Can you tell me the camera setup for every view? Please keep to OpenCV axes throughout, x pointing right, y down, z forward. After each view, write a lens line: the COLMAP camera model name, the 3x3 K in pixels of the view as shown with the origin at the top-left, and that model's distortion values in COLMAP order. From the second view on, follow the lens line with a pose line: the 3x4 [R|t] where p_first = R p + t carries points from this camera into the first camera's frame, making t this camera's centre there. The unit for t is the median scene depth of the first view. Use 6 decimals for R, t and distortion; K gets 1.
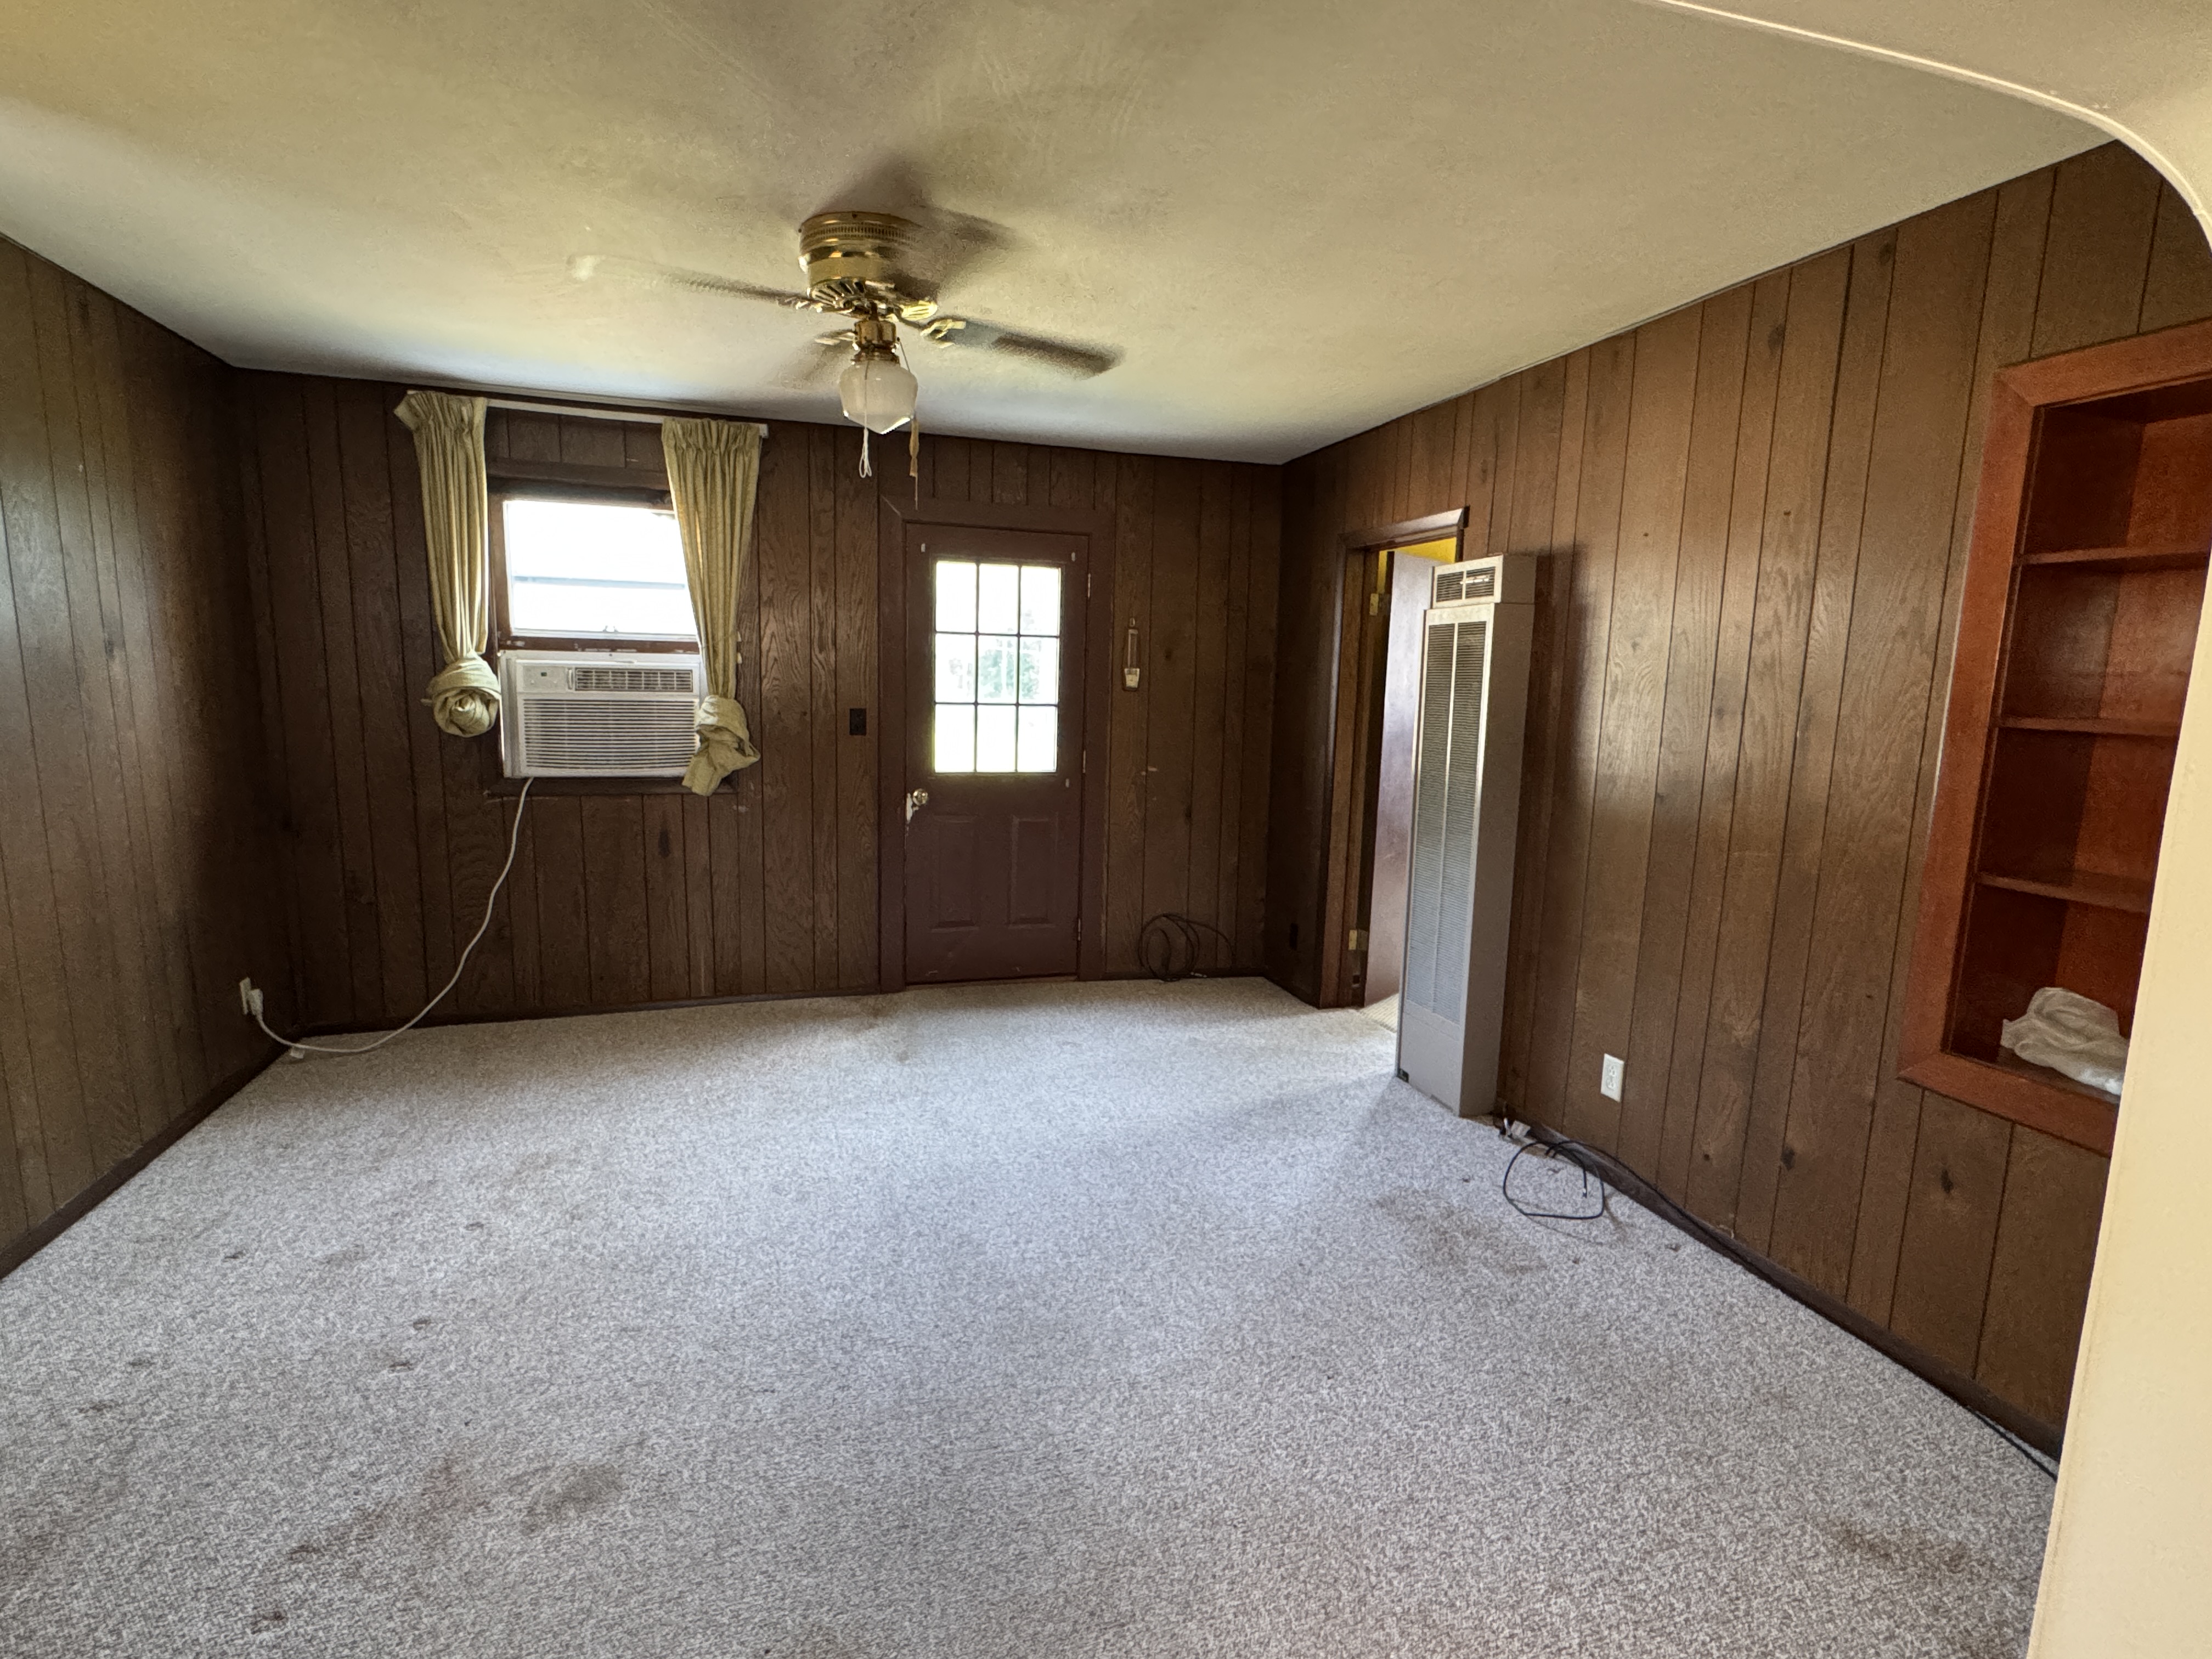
lens RADIAL K [[1091.2, 0, 1094.5], [0, 1091.2, 827.2], [0, 0, 1]] dist [-0.001193, -0.001182]
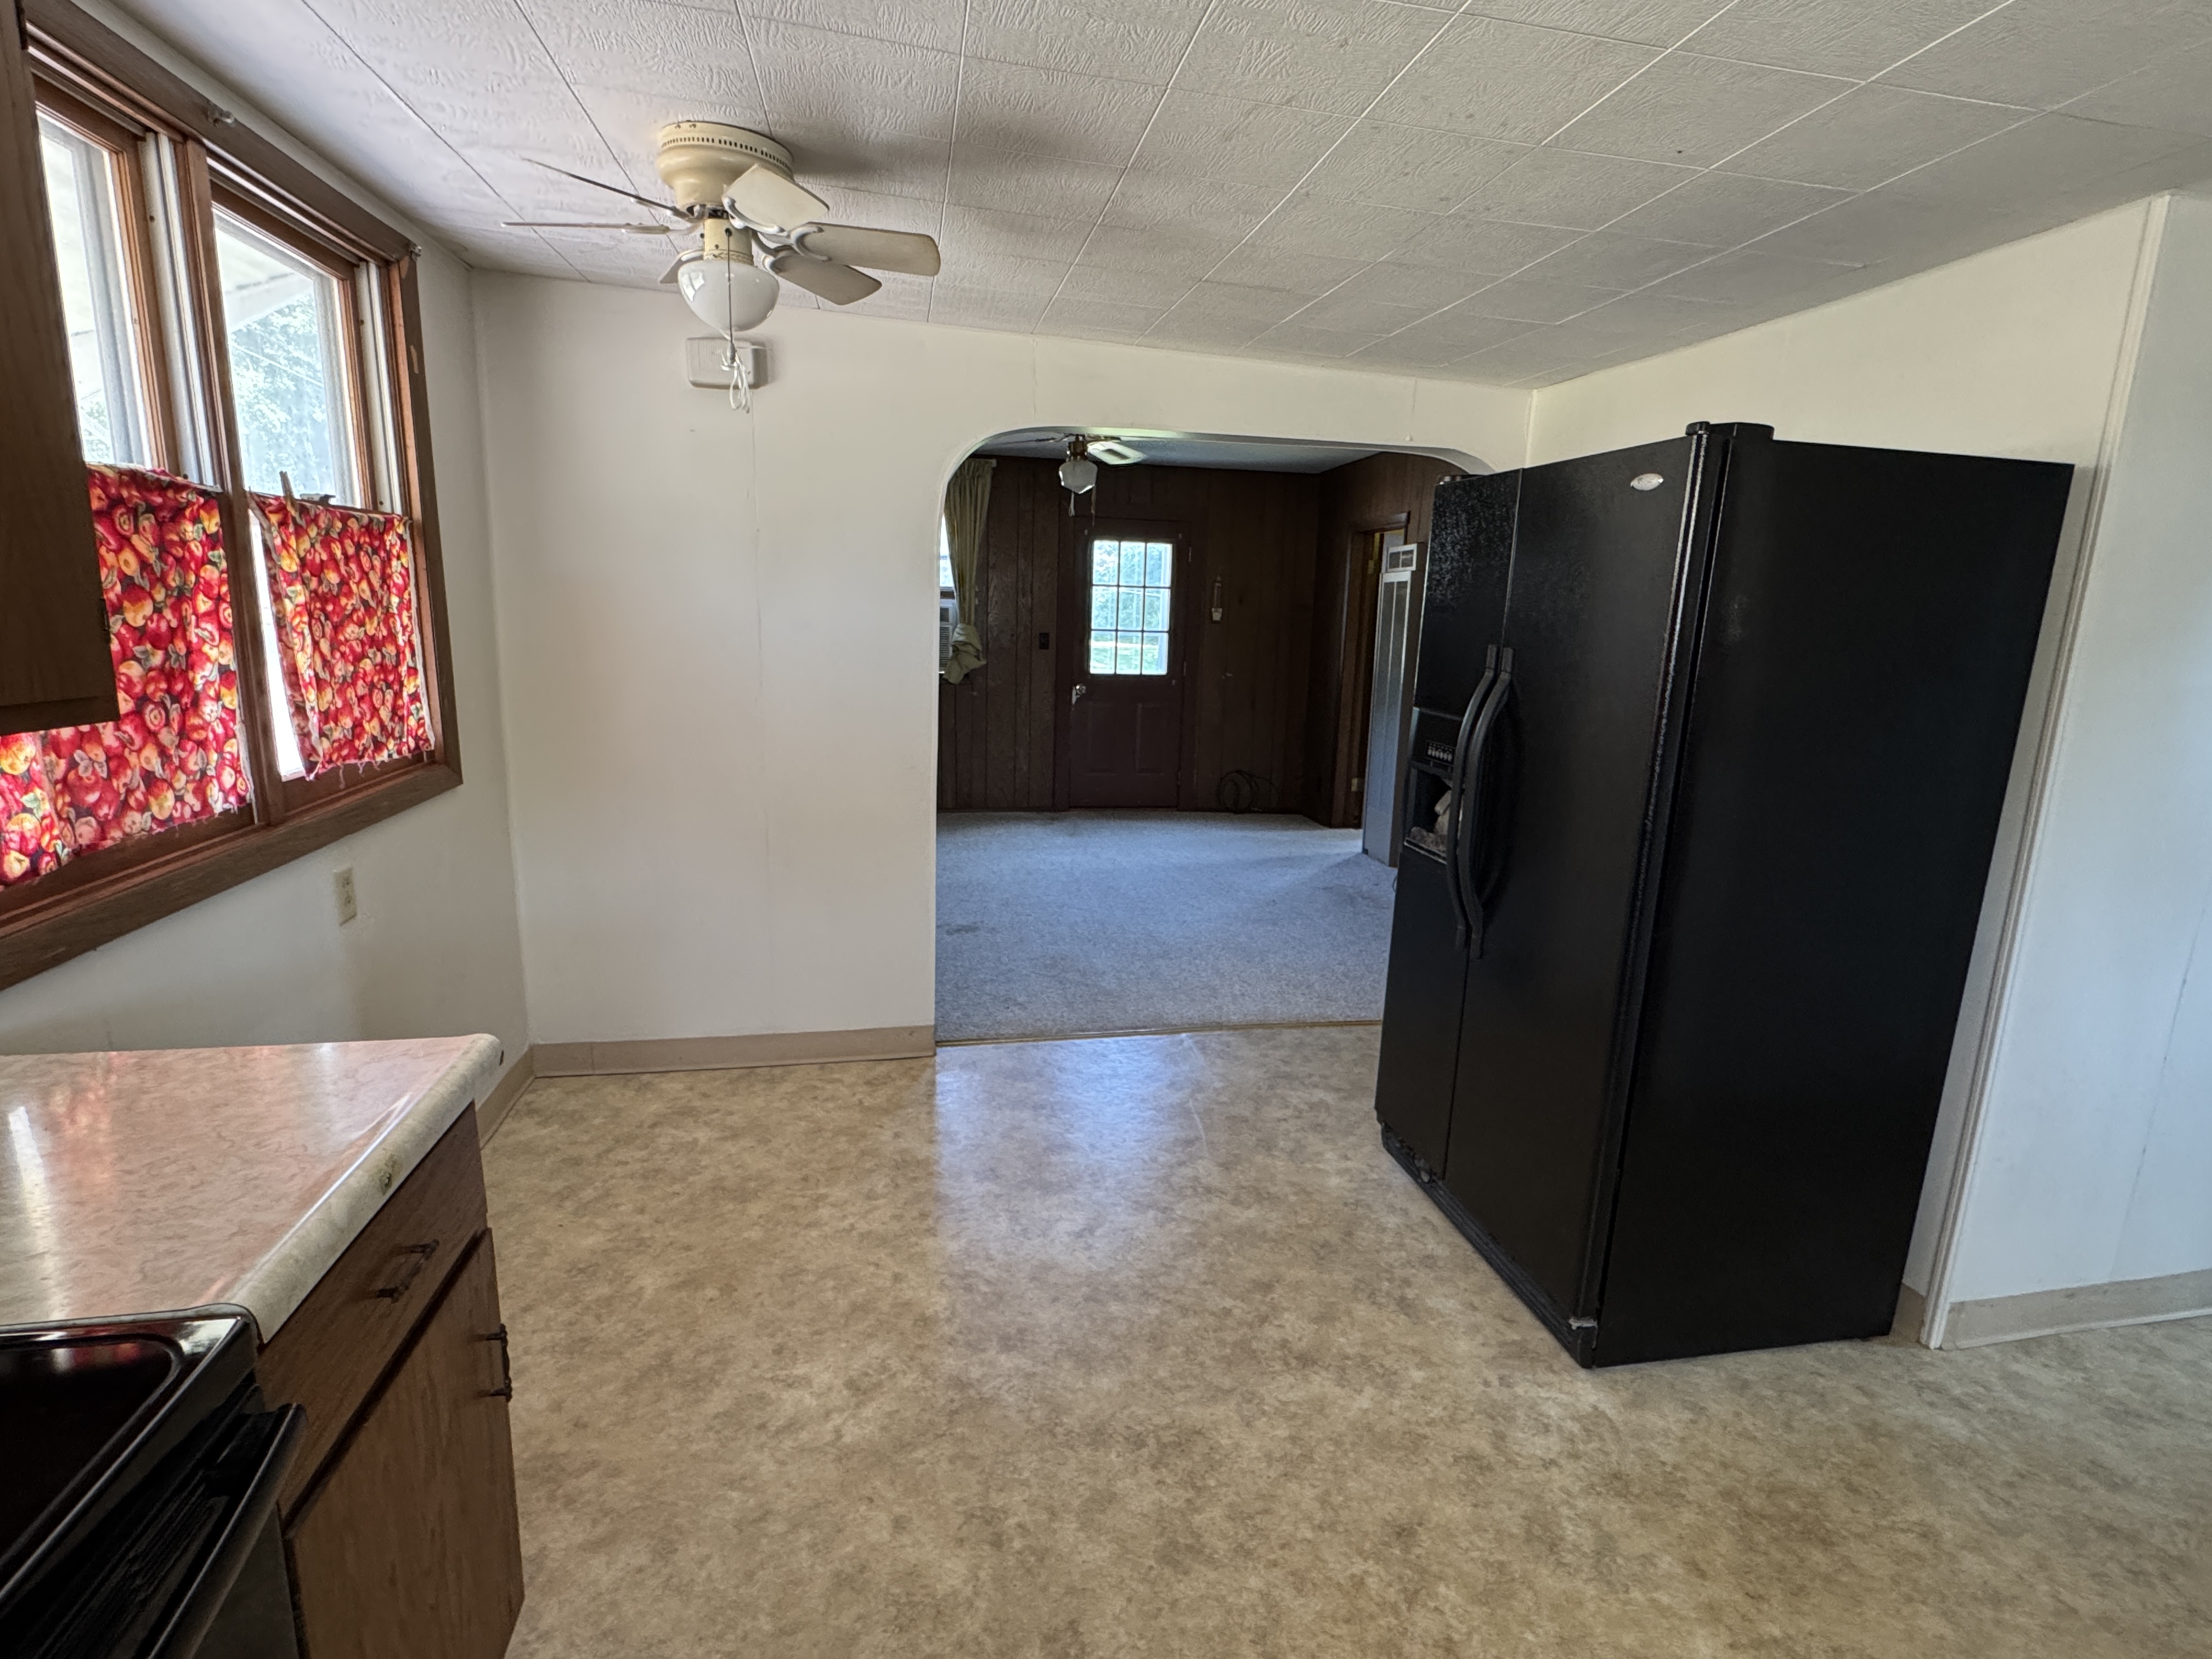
lens RADIAL K [[1091.2, 0, 1103.6], [0, 1091.2, 837.0], [0, 0, 1]] dist [-0.001193, -0.001182]
pose [[0.994118, 0.024960, -0.105386, 0.048320], [-0.018691, 0.998020, 0.060059, 0.094108], [0.106676, -0.057736, 0.992616, -0.610244]]
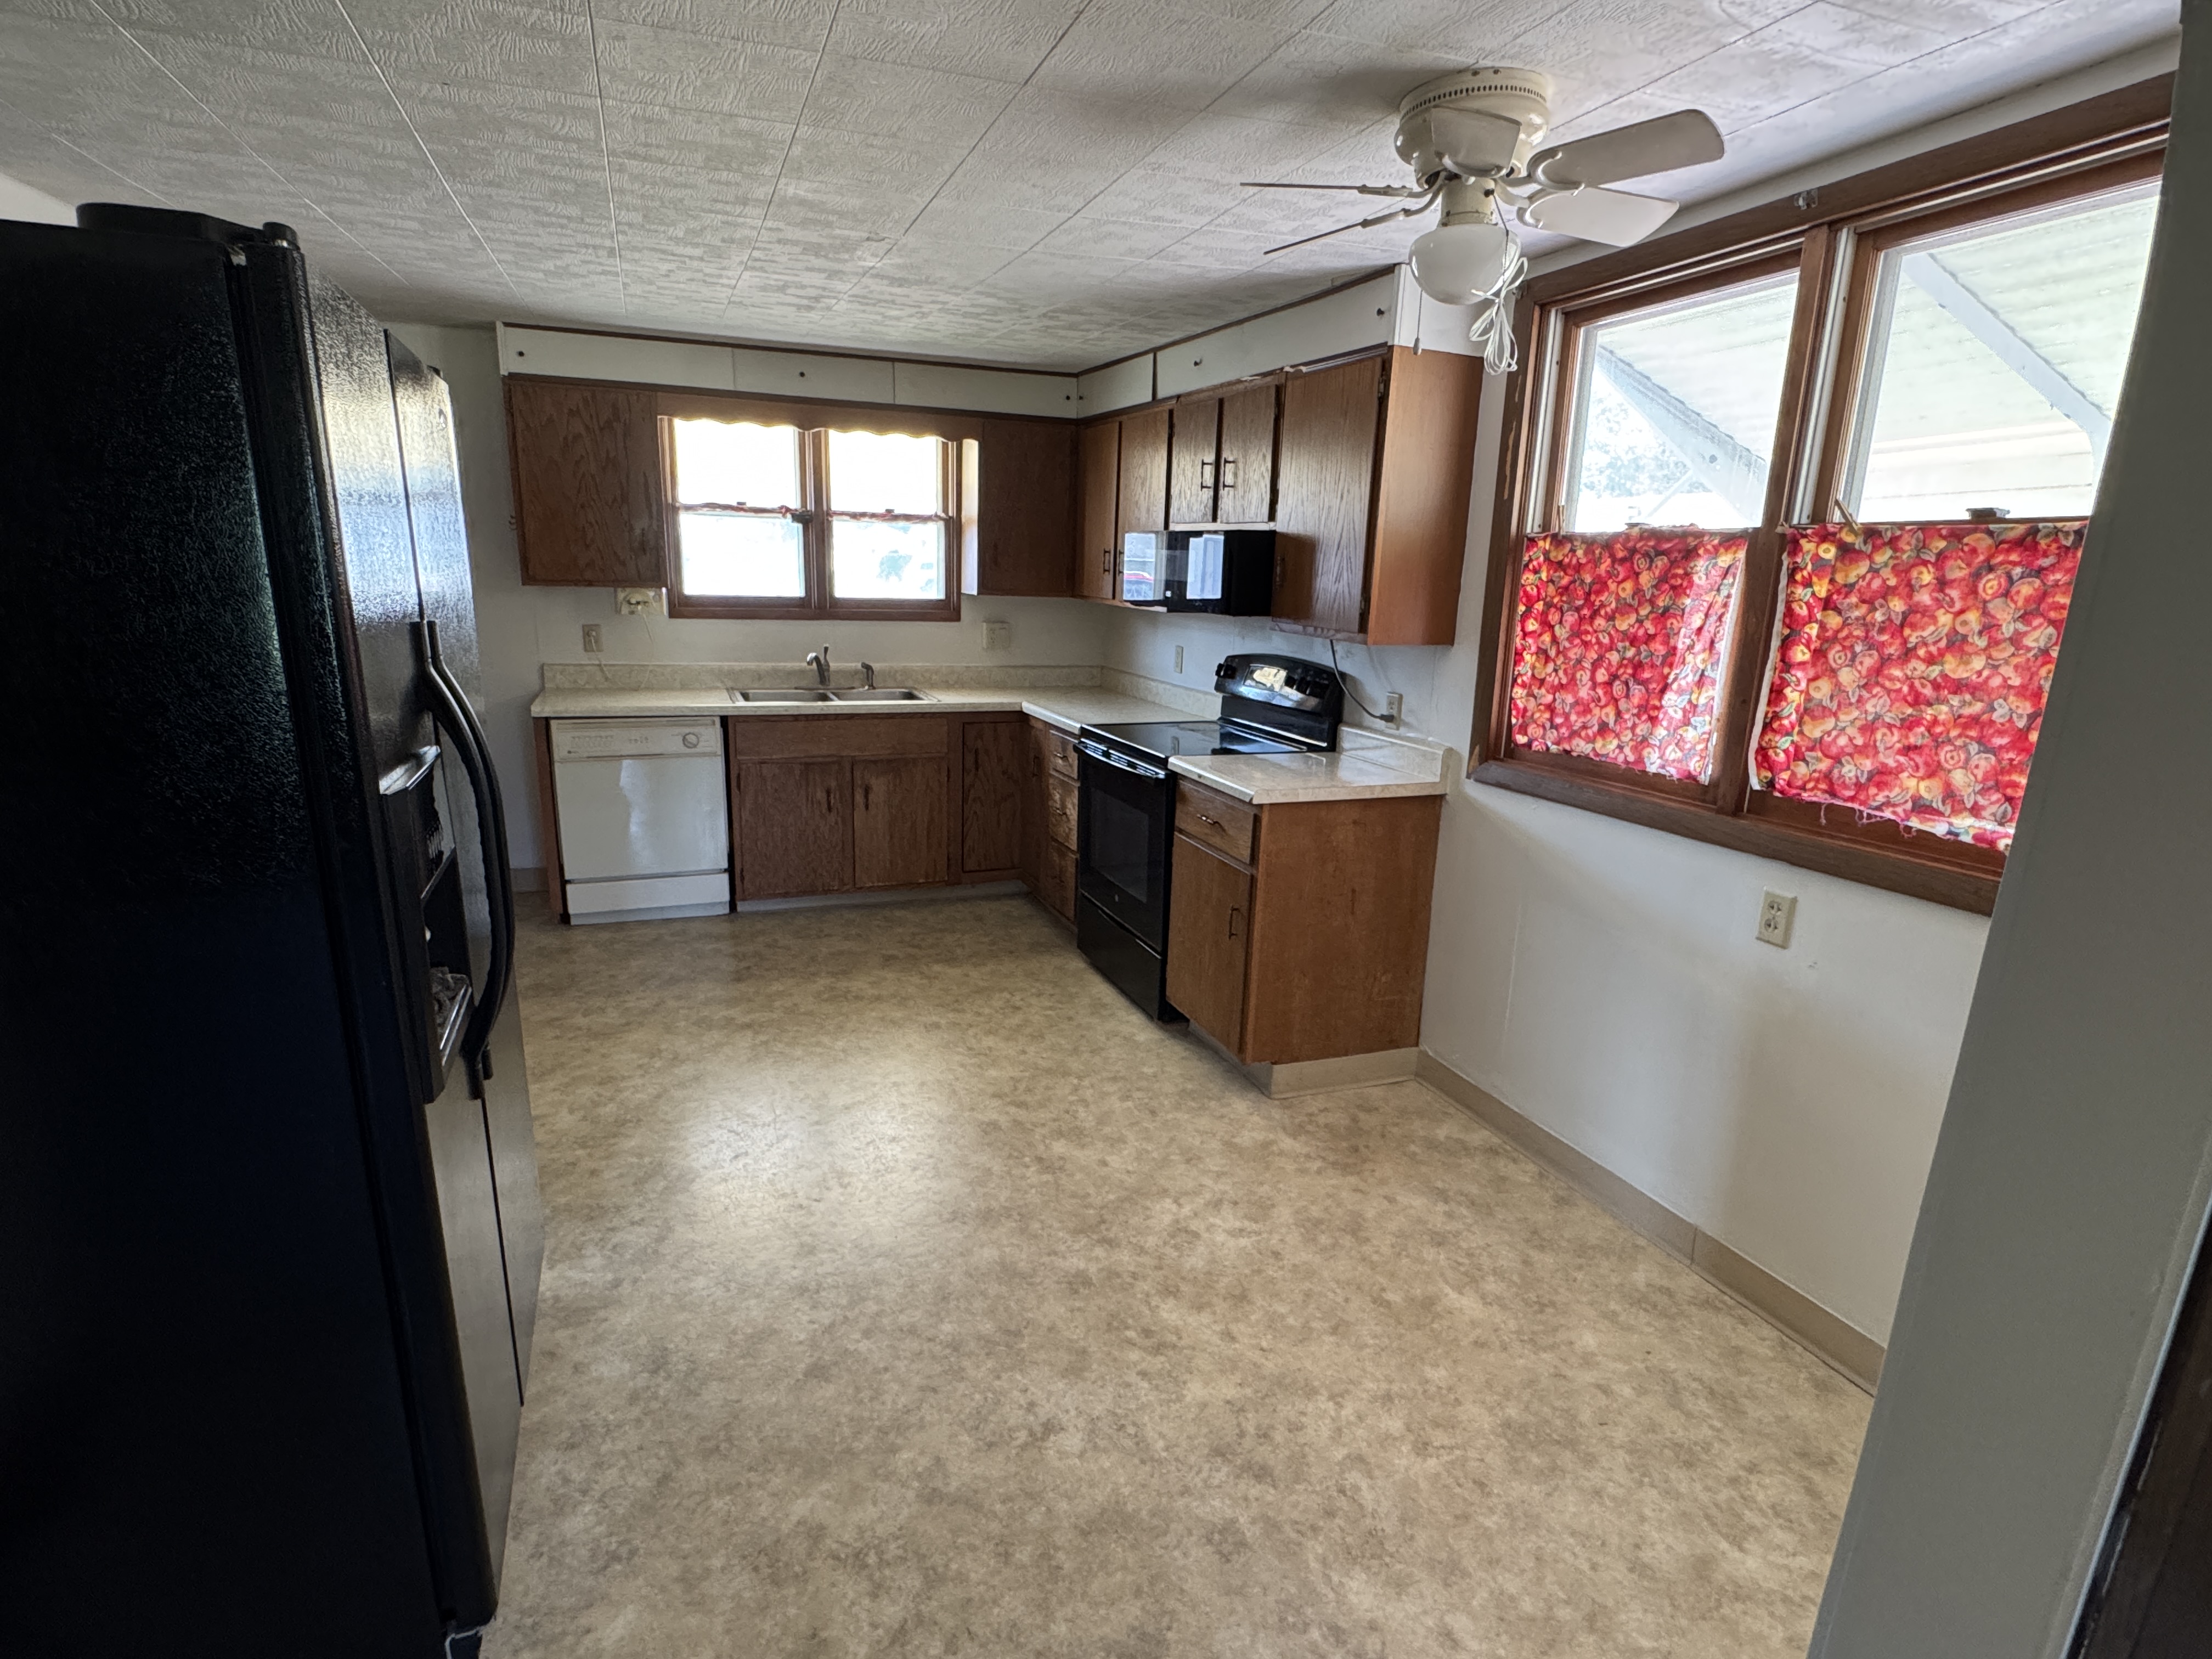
lens RADIAL K [[1091.2, 0, 1099.5], [0, 1091.2, 835.4], [0, 0, 1]] dist [-0.001193, -0.001182]
pose [[-0.994795, -0.033657, -0.096173, -0.049350], [-0.067518, 0.924642, 0.374805, -0.249997], [0.076311, 0.379348, -0.922102, 1.568461]]
